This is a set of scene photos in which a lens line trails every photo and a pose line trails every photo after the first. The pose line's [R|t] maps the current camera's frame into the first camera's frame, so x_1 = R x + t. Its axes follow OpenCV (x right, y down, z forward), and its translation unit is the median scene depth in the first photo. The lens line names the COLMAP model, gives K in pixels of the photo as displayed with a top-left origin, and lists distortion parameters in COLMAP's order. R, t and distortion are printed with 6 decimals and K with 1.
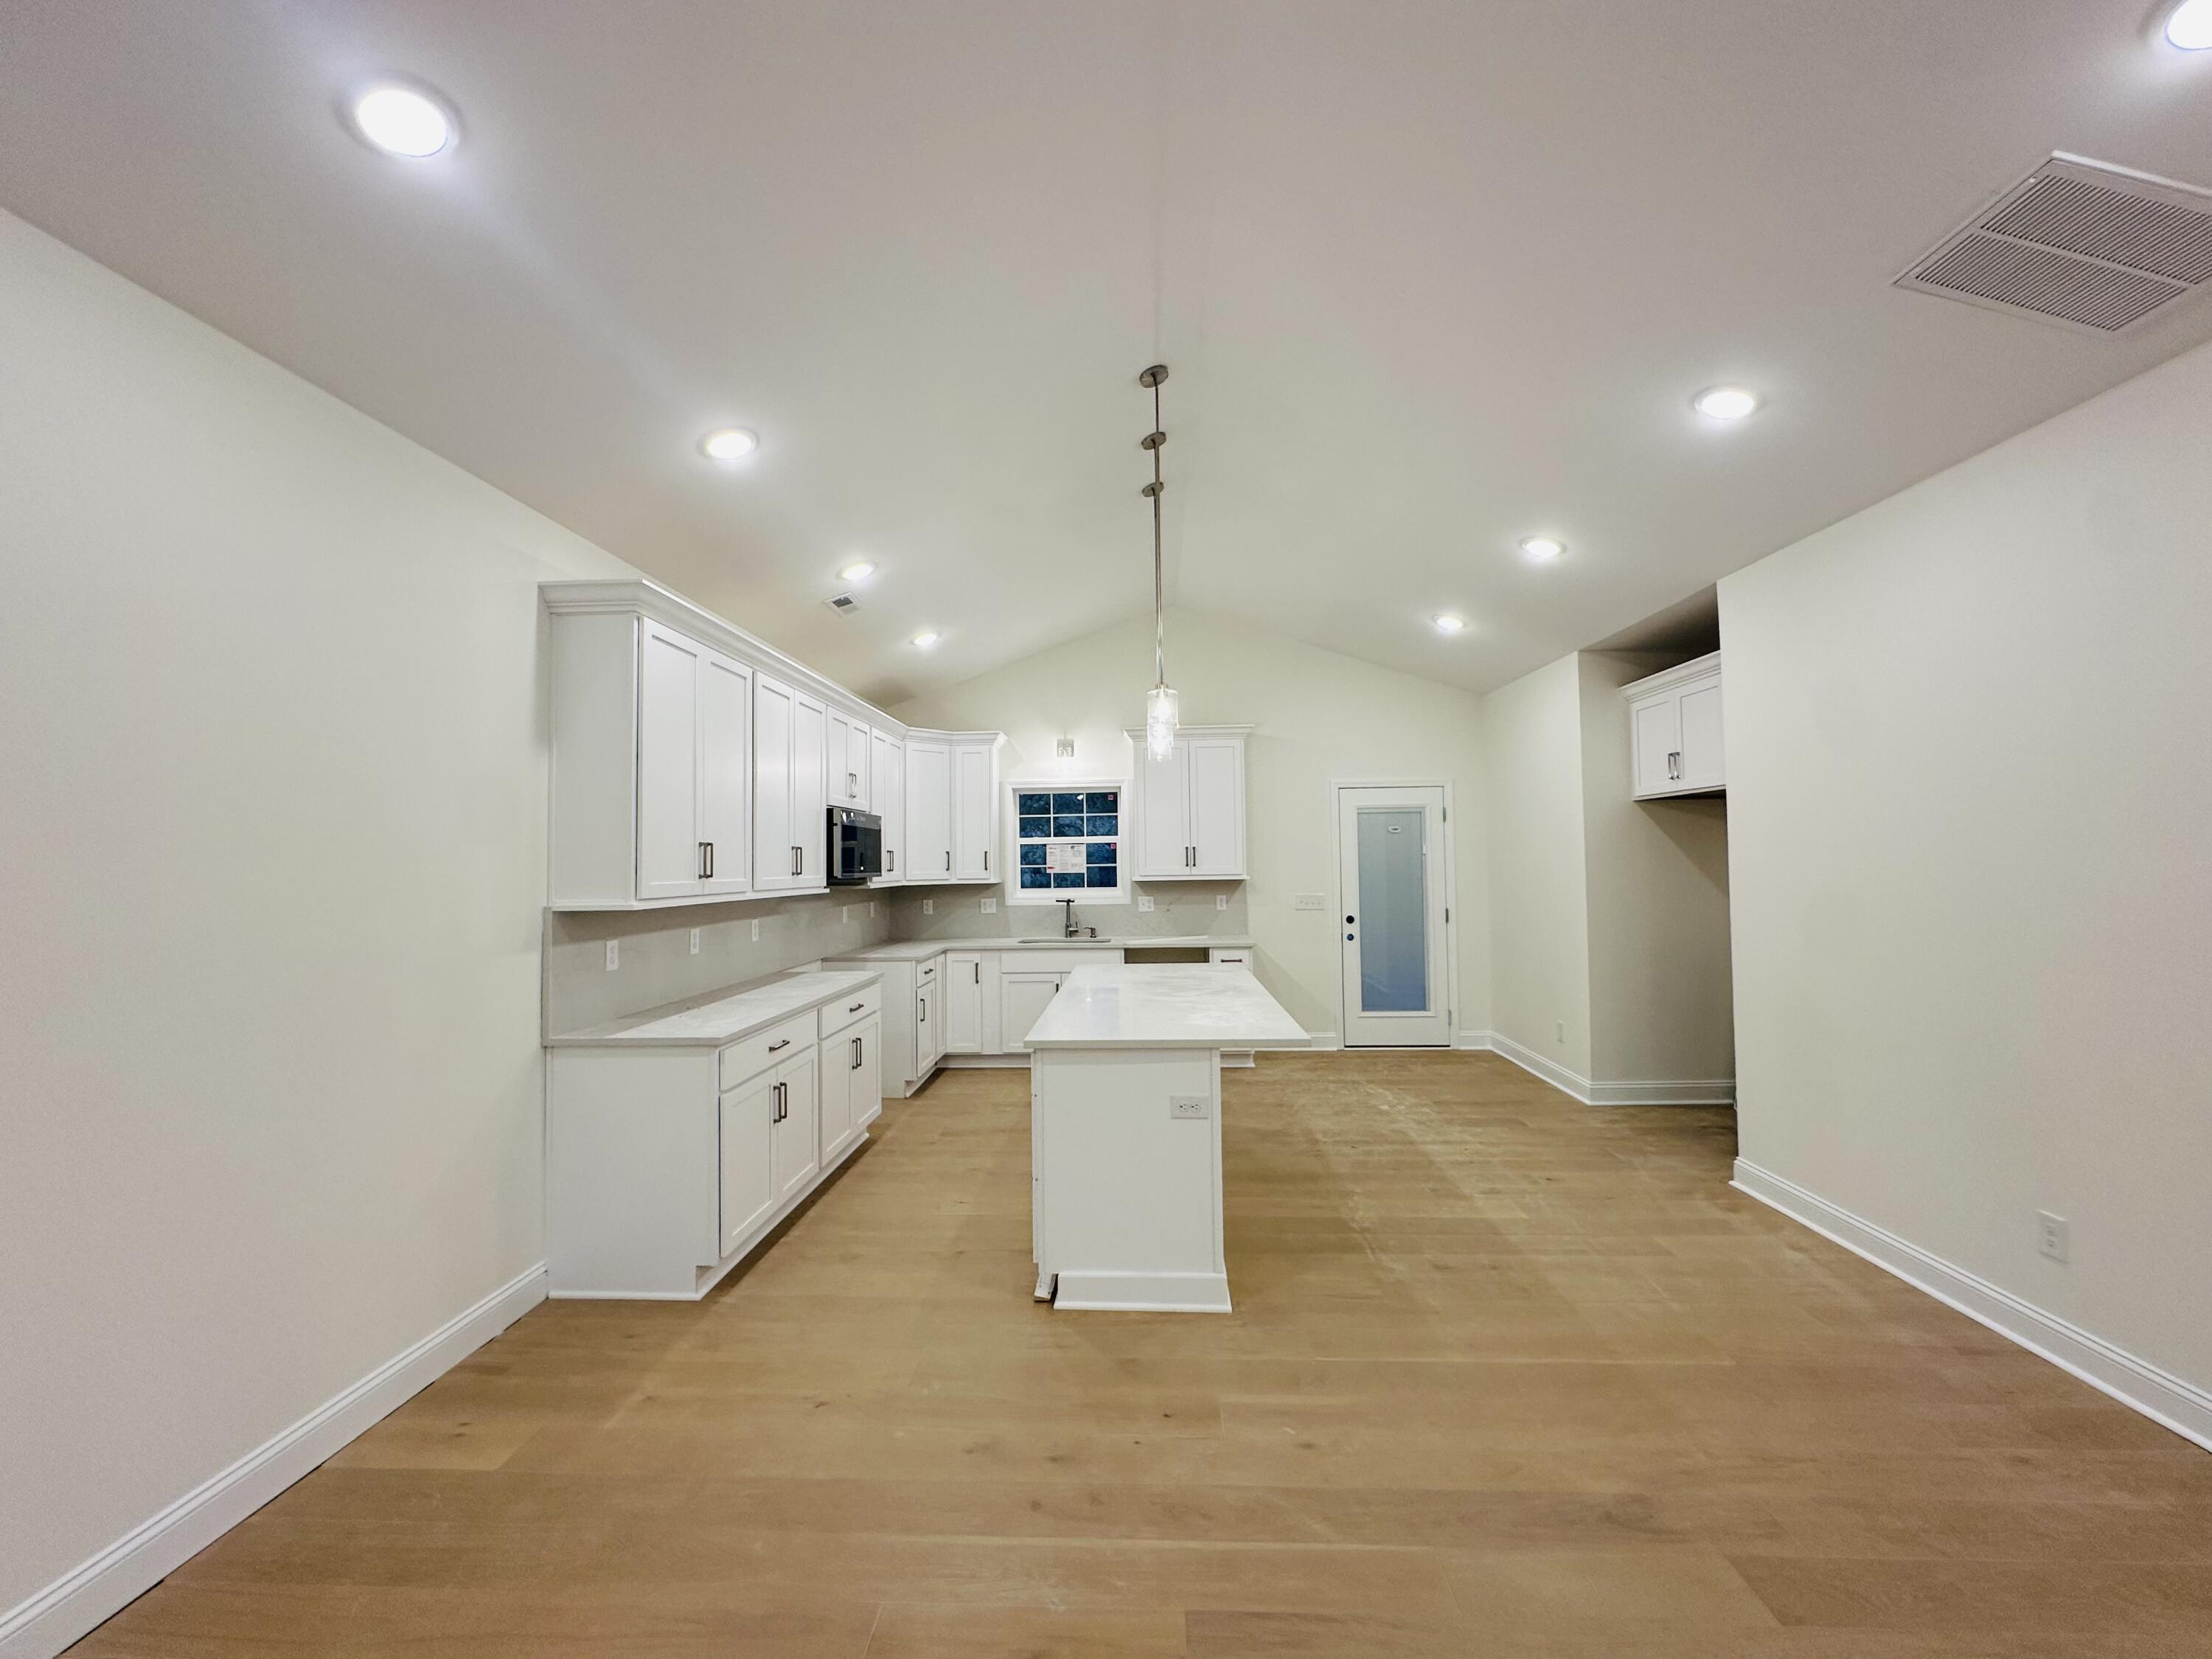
lens RADIAL K [[882.7, 0, 1107.5], [0, 882.7, 832.1], [0, 0, 1]] dist [-0.001557, -0.000158]
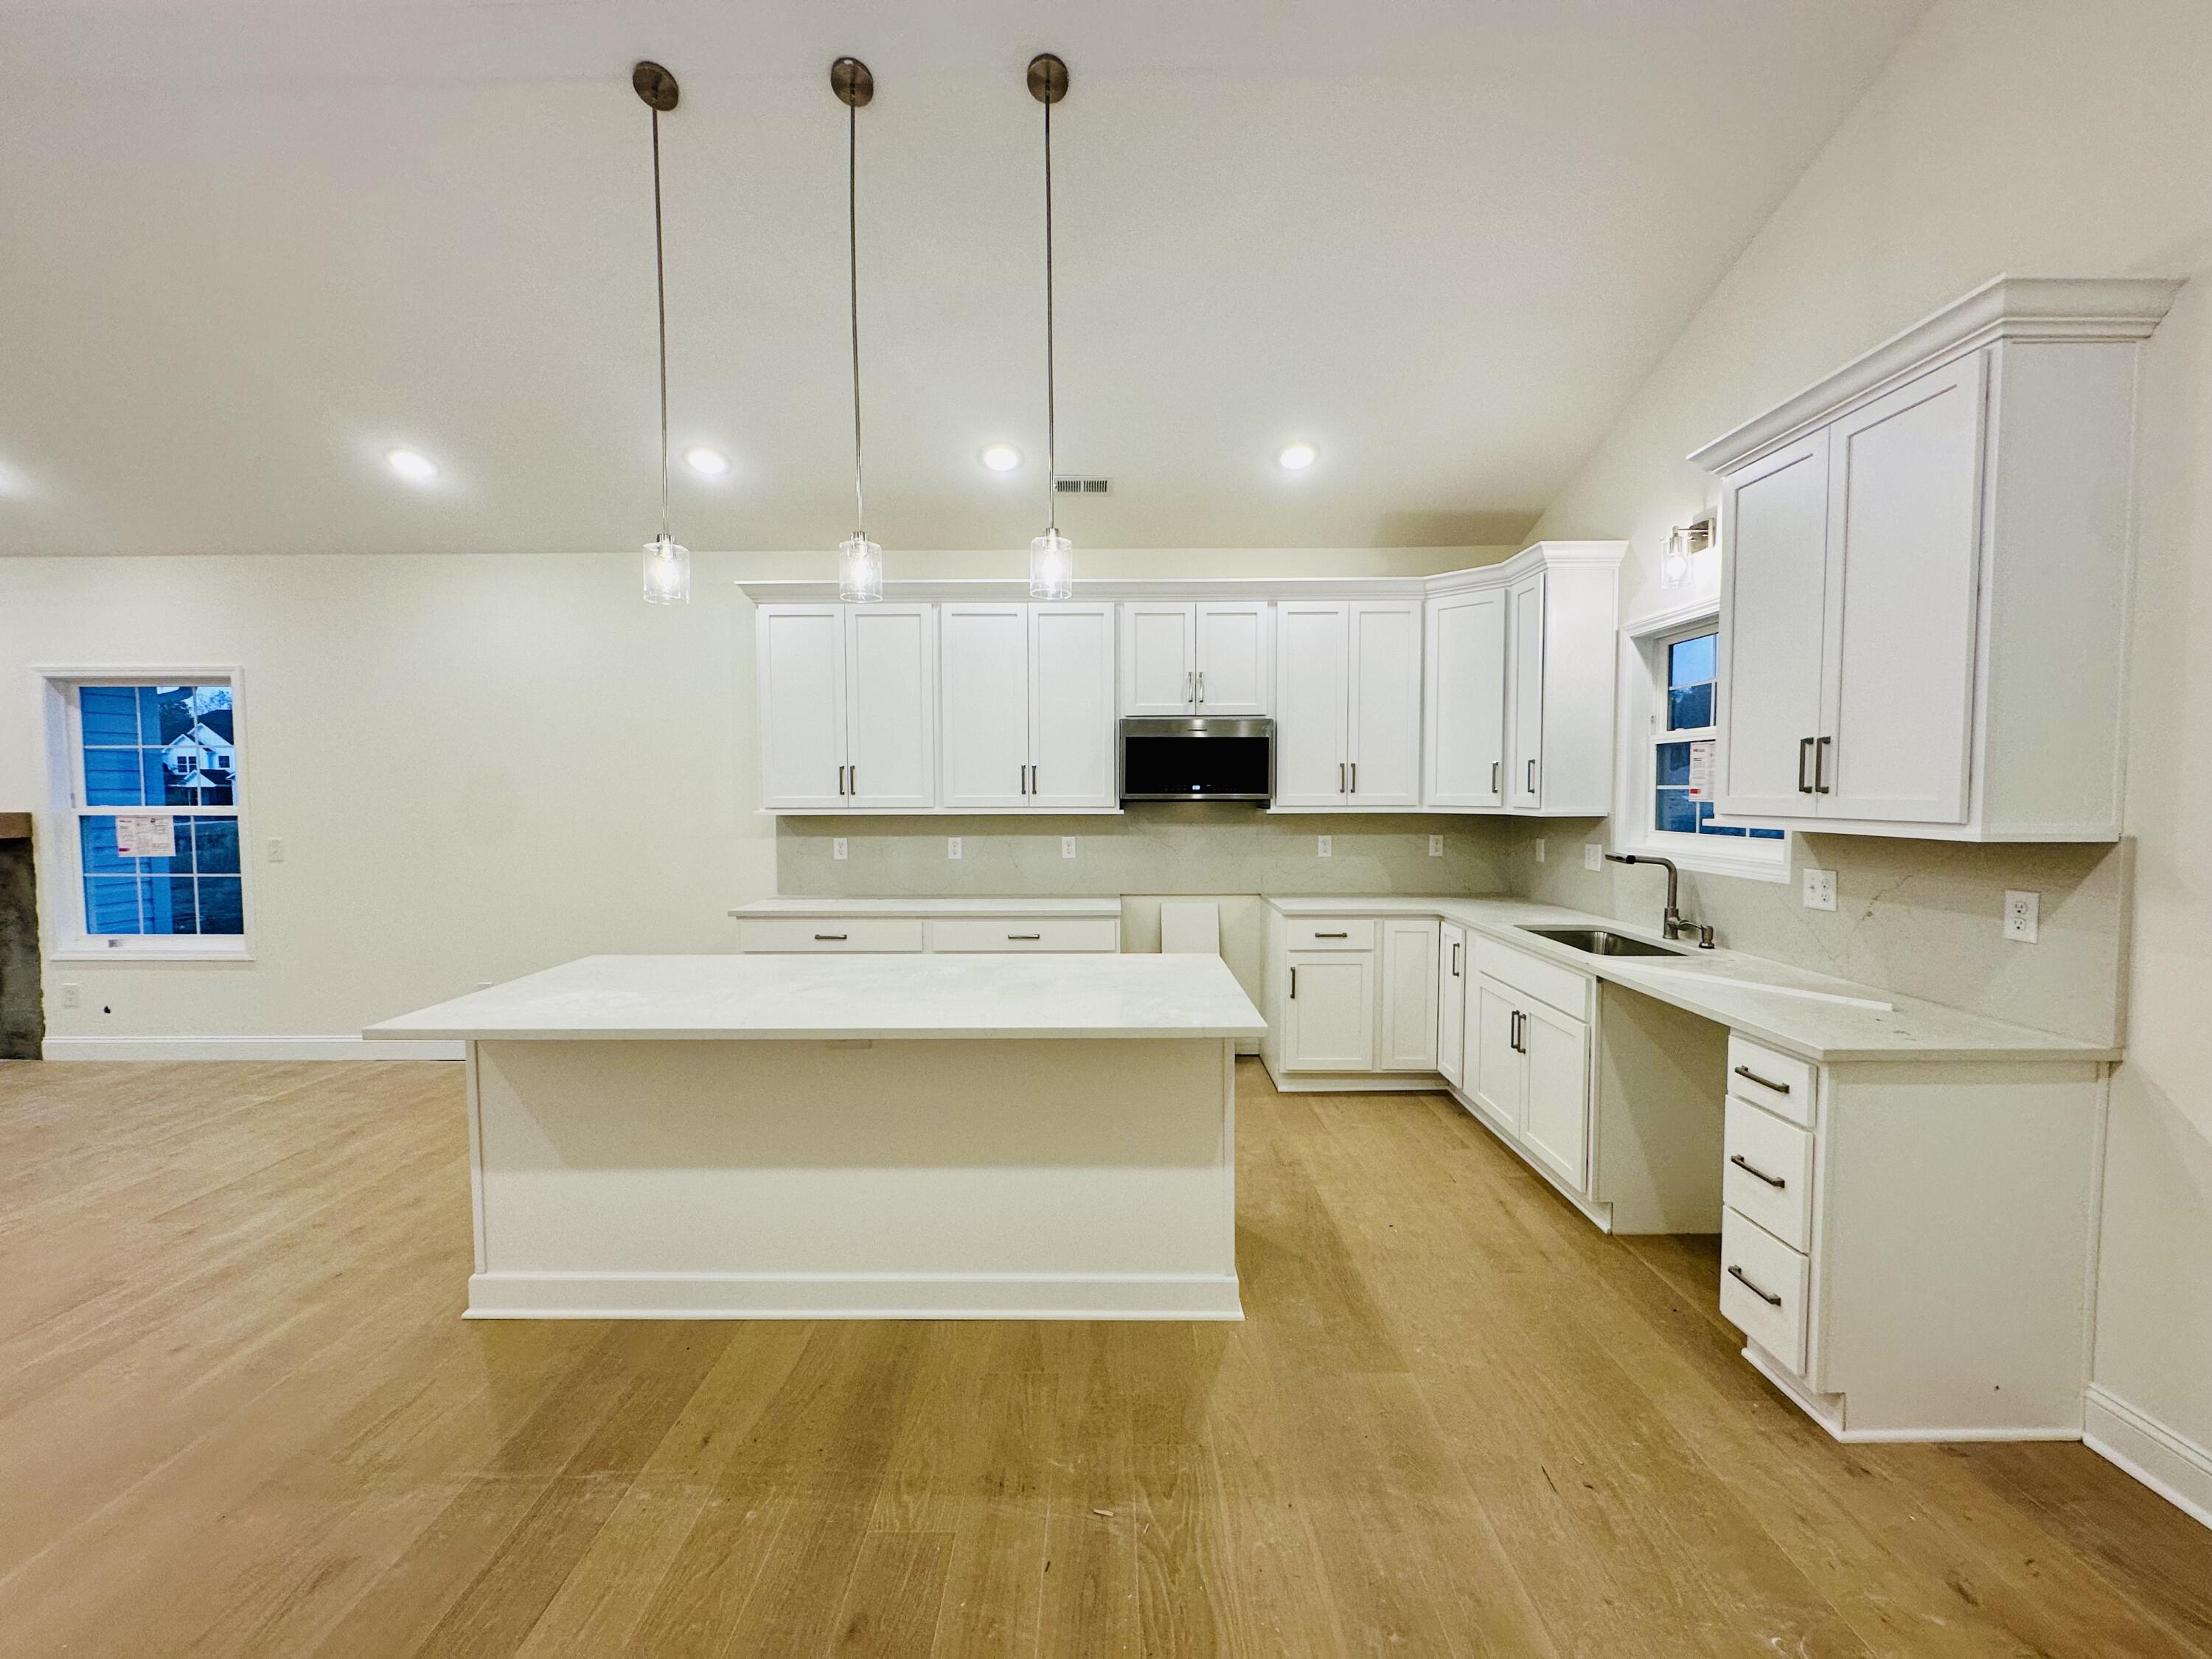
lens RADIAL K [[882.7, 0, 1107.5], [0, 882.7, 832.1], [0, 0, 1]] dist [-0.001557, -0.000158]
pose [[0.040491, 0.064142, -0.997119, 0.443825], [0.038670, 0.997089, 0.065710, 0.020589], [0.998431, -0.041219, 0.037892, 0.725786]]
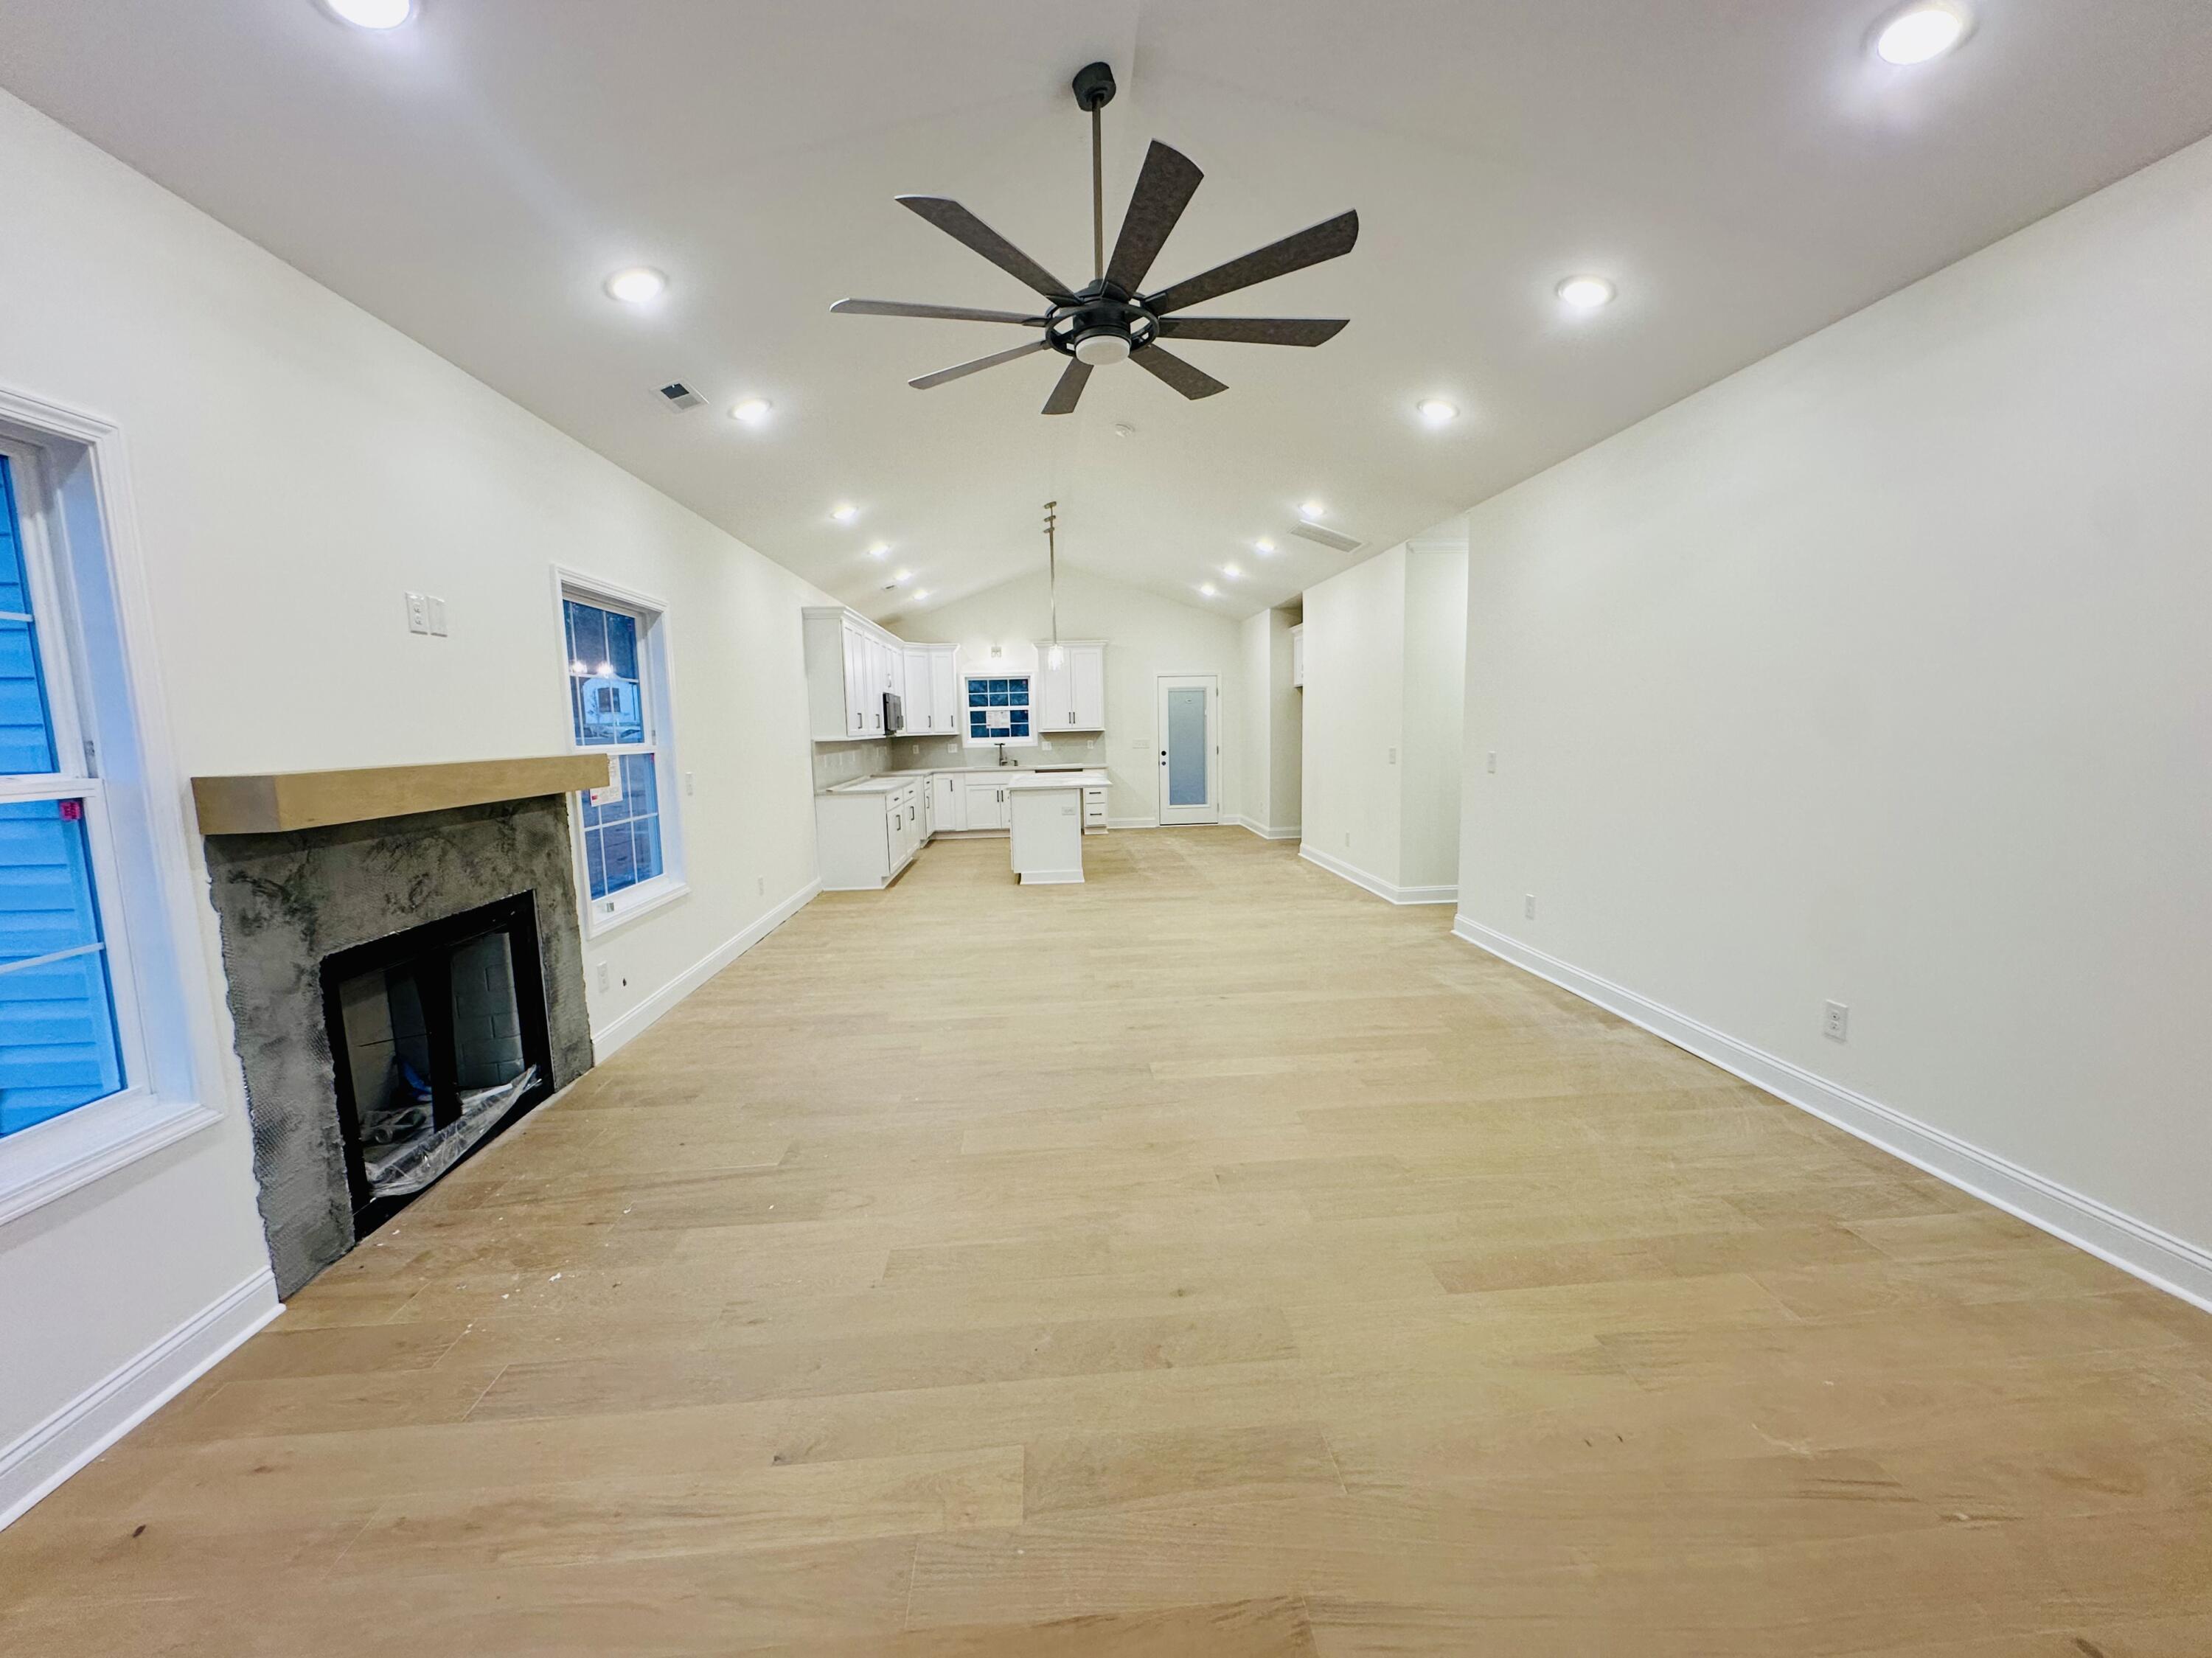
lens RADIAL K [[888.9, 0, 1106.0], [0, 888.9, 829.0], [0, 0, 1]] dist [-0.000643, 0.000066]
pose [[0.992501, -0.023310, 0.119993, -0.056064], [0.004948, 0.988506, 0.151099, -0.020084], [-0.122136, -0.149372, 0.981209, -0.777821]]
